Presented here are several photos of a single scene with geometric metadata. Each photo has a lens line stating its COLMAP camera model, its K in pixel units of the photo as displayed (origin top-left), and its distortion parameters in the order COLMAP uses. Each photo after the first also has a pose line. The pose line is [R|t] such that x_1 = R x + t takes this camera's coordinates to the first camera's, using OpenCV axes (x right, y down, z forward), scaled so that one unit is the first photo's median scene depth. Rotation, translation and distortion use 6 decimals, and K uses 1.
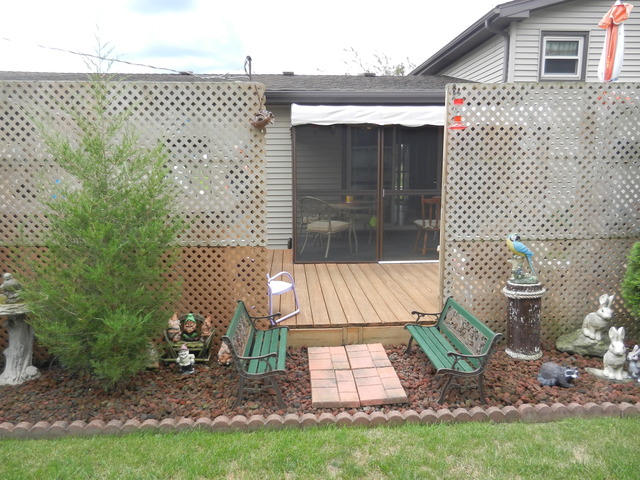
lens RADIAL K [[465.8, 0, 320.0], [0, 465.8, 240.0], [0, 0, 1]] dist [-0.005867, 0.003331]
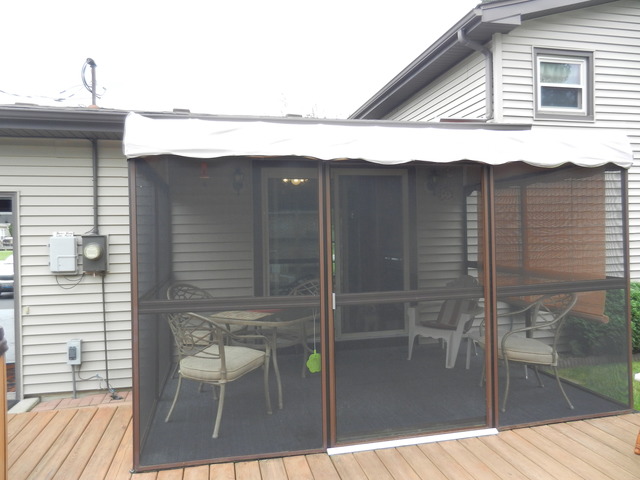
lens RADIAL K [[465.8, 0, 320.0], [0, 465.8, 240.0], [0, 0, 1]] dist [-0.005867, 0.003331]
pose [[0.987188, -0.013968, 0.158952, 0.036078], [0.035831, 0.990126, -0.135524, -0.073583], [-0.155489, 0.139483, 0.977940, 0.393536]]
